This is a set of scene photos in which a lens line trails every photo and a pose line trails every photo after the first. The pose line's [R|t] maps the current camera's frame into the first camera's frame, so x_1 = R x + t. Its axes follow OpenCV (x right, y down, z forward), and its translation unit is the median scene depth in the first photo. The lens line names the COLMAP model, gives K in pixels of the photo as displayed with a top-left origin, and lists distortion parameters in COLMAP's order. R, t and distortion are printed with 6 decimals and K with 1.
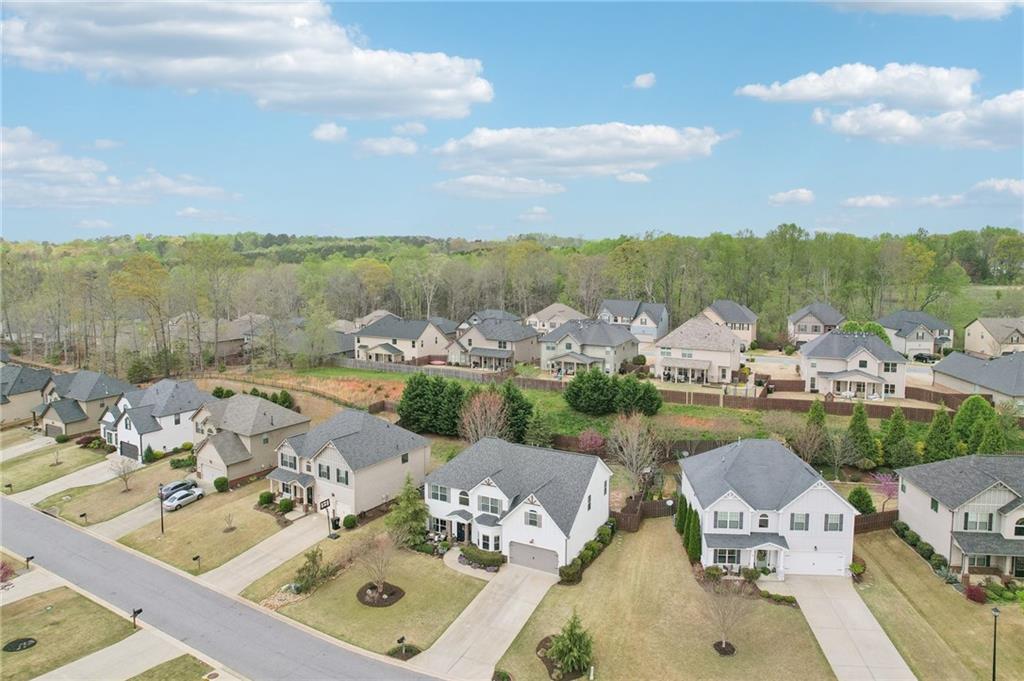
lens RADIAL K [[693.2, 0, 511.4], [0, 693.2, 273.1], [0, 0, 1]] dist [-0.033103, 0.000301]
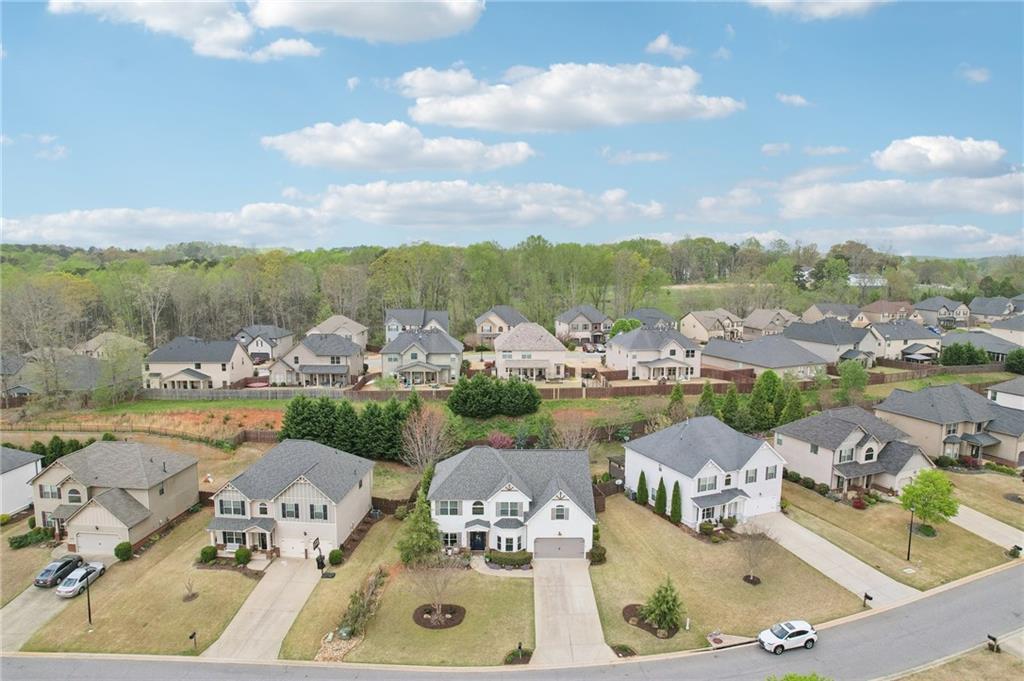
lens RADIAL K [[683.7, 0, 512.0], [0, 683.7, 340.5], [0, 0, 1]] dist [-0.073036, 0.074627]
pose [[0.875889, -0.061065, 0.478633, -0.437580], [0.019948, 0.995694, 0.090529, -0.006359], [-0.482100, -0.069746, 0.873336, 0.111178]]
